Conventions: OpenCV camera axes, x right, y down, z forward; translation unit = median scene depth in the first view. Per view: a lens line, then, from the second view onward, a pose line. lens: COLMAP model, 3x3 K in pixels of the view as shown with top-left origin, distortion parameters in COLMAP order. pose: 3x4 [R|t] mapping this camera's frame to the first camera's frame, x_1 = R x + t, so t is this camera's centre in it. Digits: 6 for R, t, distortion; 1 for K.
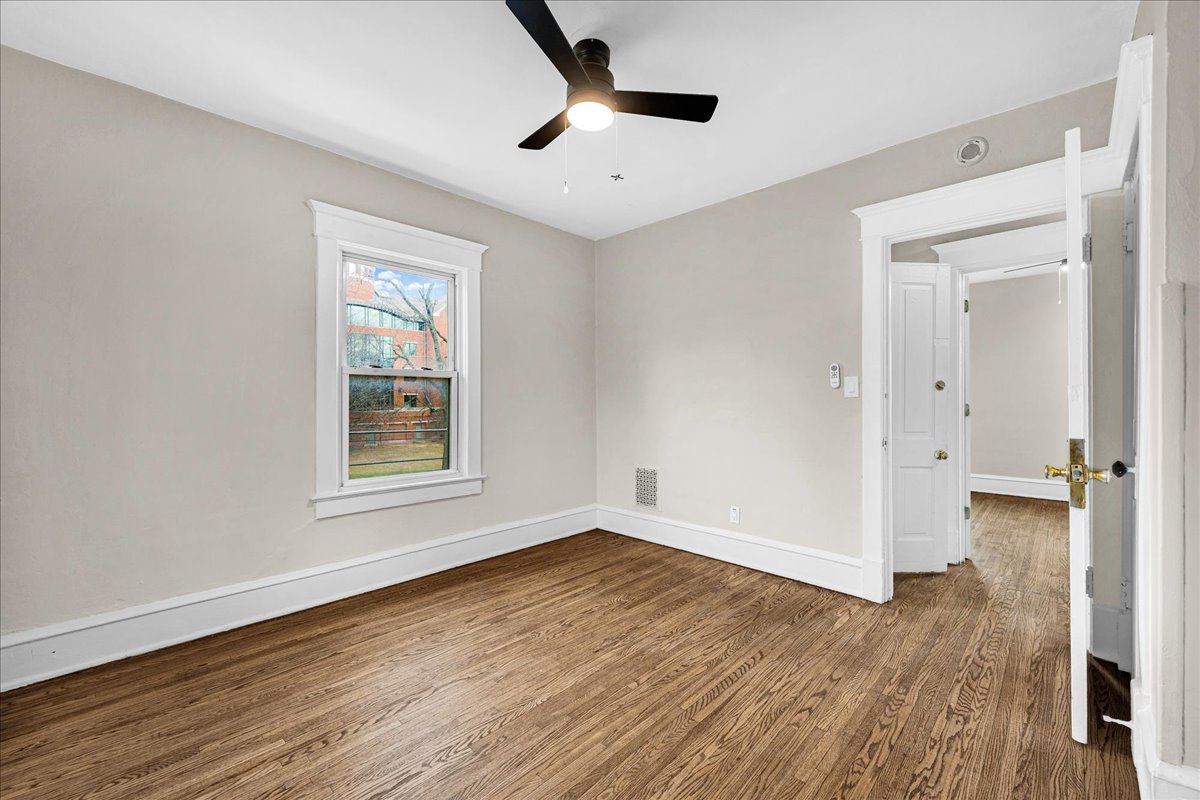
lens RADIAL K [[487.0, 0, 614.4], [0, 487.0, 402.2], [0, 0, 1]] dist [0.000513, -0.000080]
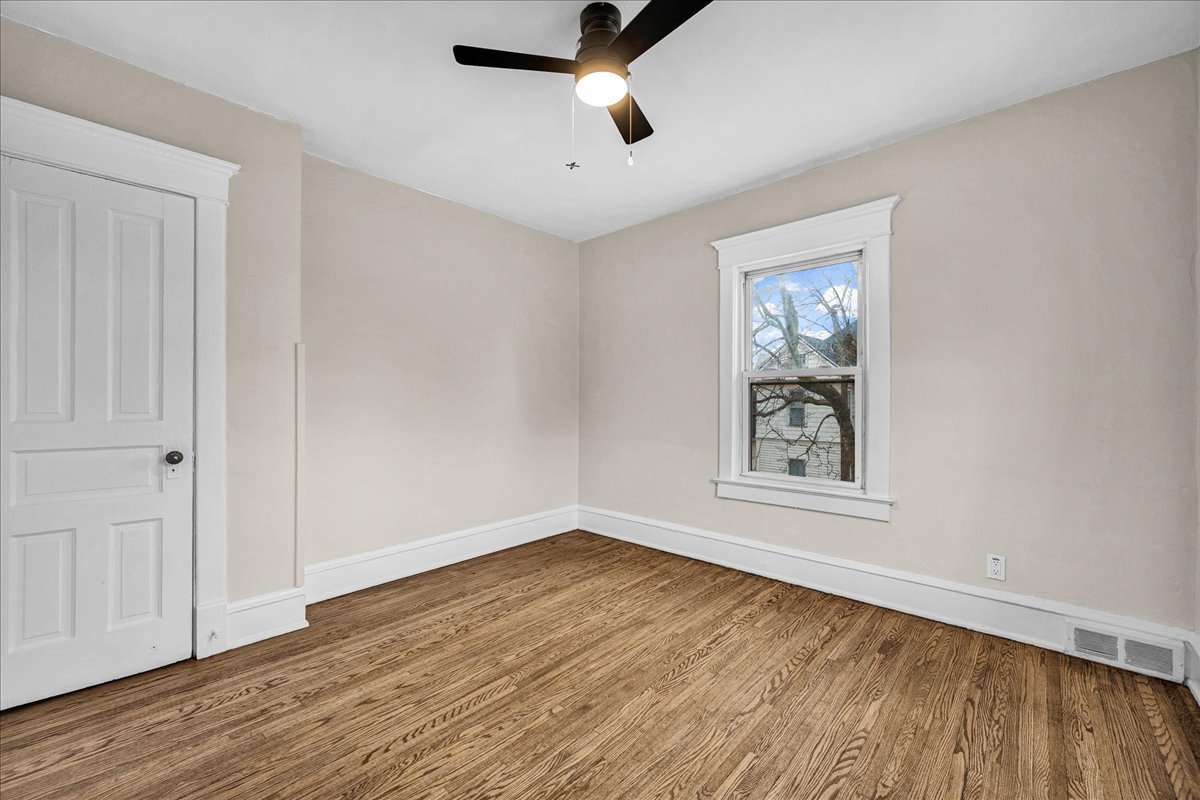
lens RADIAL K [[481.5, 0, 599.0], [0, 481.5, 398.0], [0, 0, 1]] dist [0.001041, -0.000218]
pose [[-0.999986, 0.002341, -0.004771, -0.034508], [0.002347, 0.999997, -0.001192, -0.007682], [0.004768, -0.001203, -0.999988, 1.731210]]
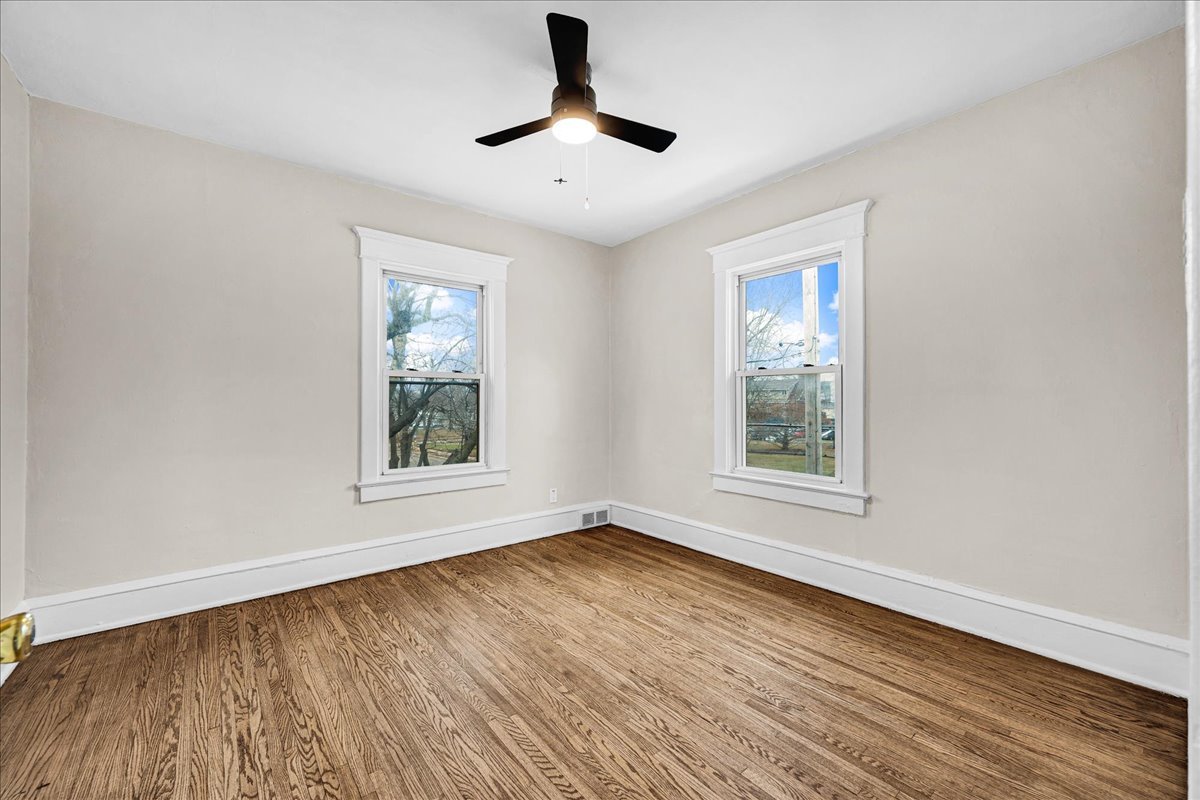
lens RADIAL K [[481.5, 0, 599.0], [0, 481.5, 398.0], [0, 0, 1]] dist [0.001041, -0.000218]
pose [[-0.141655, -0.002503, -0.989913, 0.892222], [-0.002531, 0.999994, -0.002167, -0.001928], [0.989913, 0.002199, -0.141661, 1.091221]]
